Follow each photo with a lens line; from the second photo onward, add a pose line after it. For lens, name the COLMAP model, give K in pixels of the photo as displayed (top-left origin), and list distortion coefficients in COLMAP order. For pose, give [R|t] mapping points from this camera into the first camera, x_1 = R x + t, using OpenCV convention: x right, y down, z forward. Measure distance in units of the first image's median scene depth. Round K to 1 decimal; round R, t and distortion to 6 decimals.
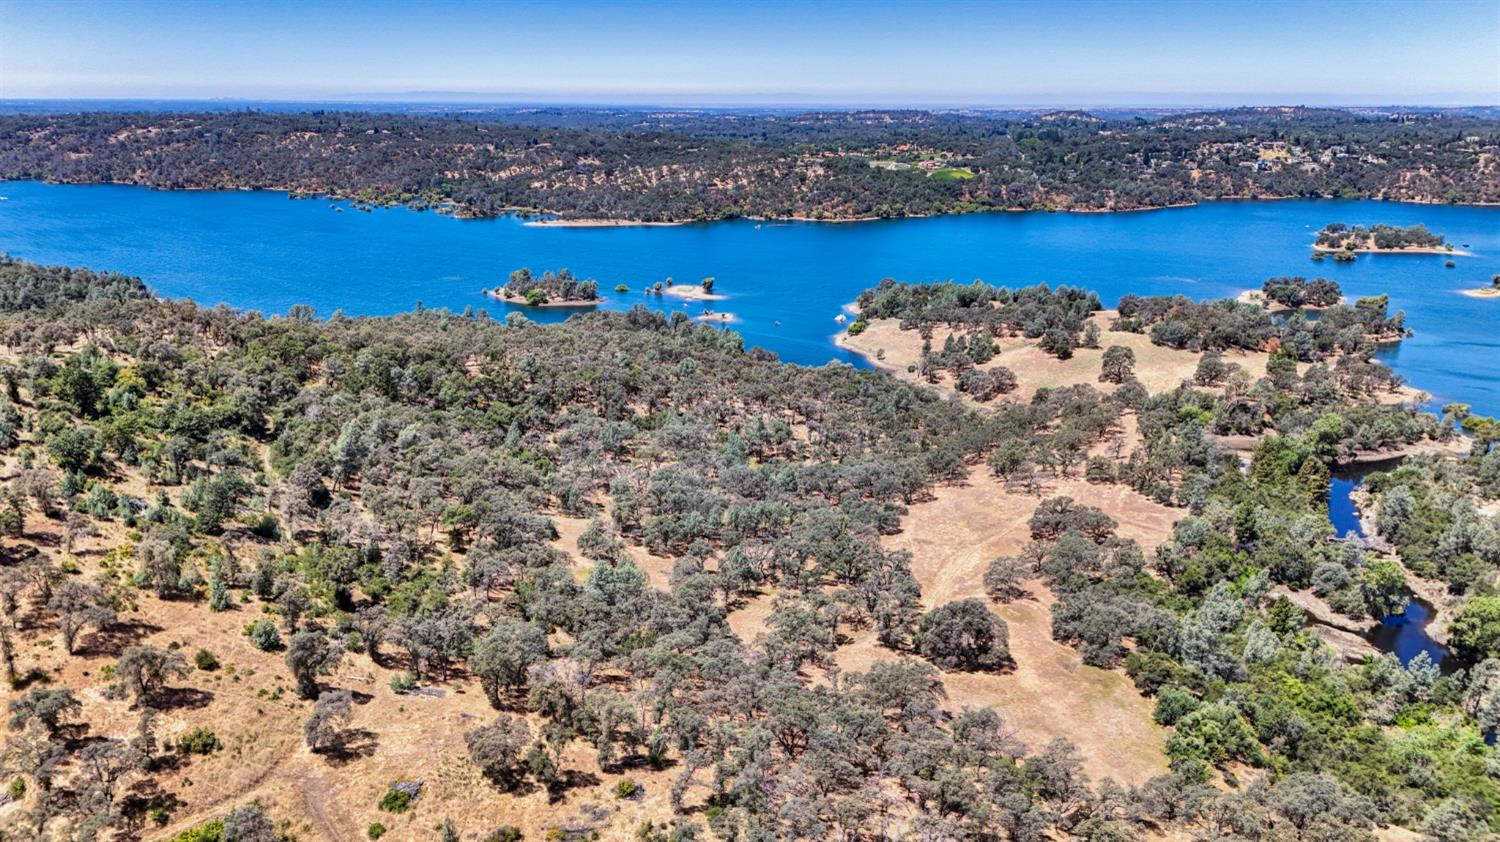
lens RADIAL K [[1105.1, 0, 751.7], [0, 1105.1, 419.4], [0, 0, 1]] dist [-0.002689, 0.000180]
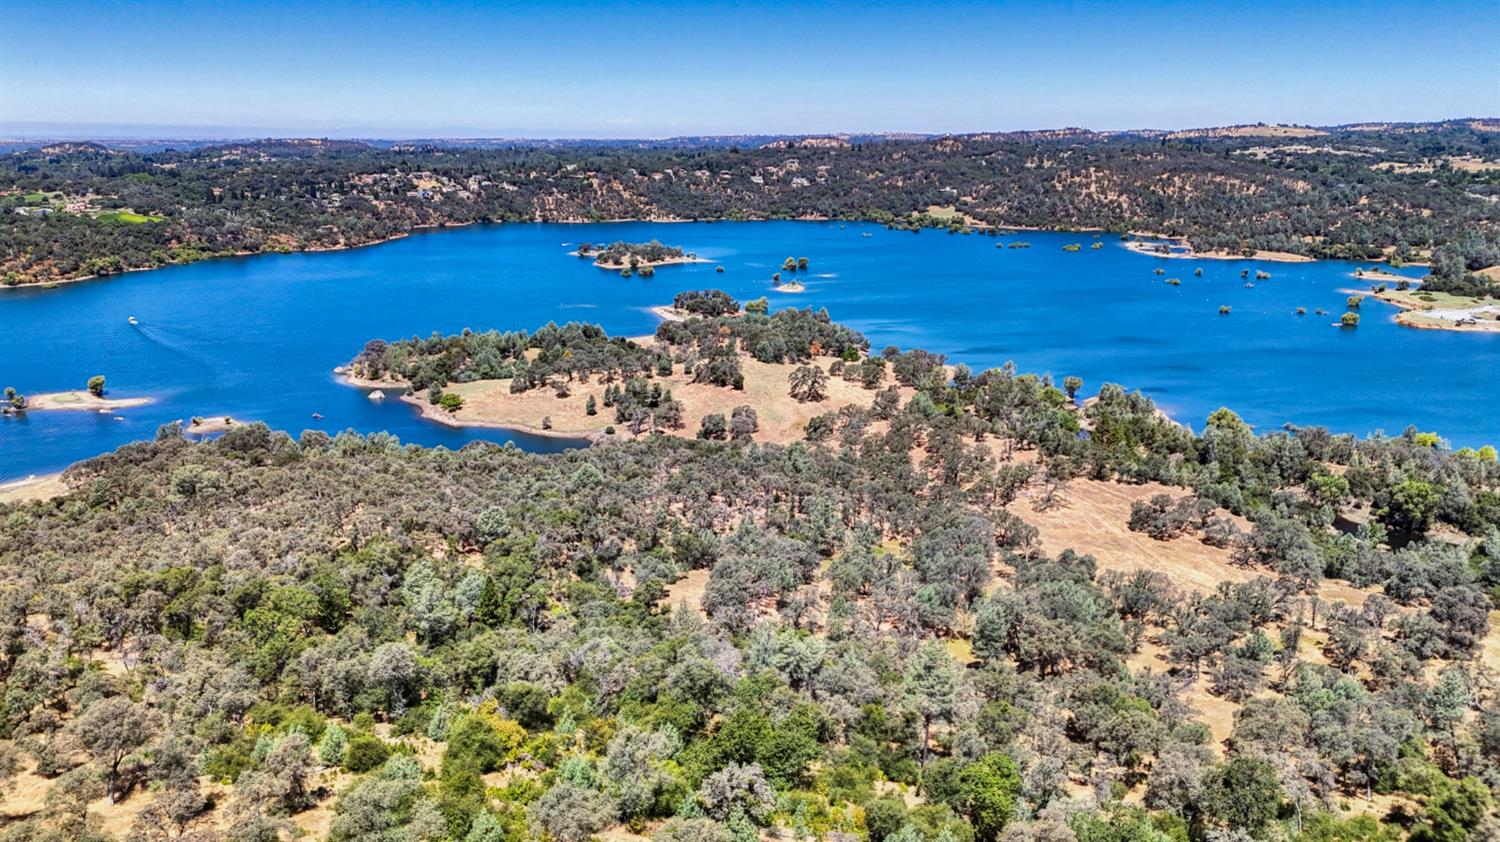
lens RADIAL K [[1105.1, 0, 751.0], [0, 1105.1, 422.8], [0, 0, 1]] dist [-0.002689, 0.000180]
pose [[0.629763, -0.185874, 0.754221, -0.185406], [0.204966, 0.976301, 0.069461, -0.038756], [-0.749258, 0.110846, 0.652936, 0.151790]]
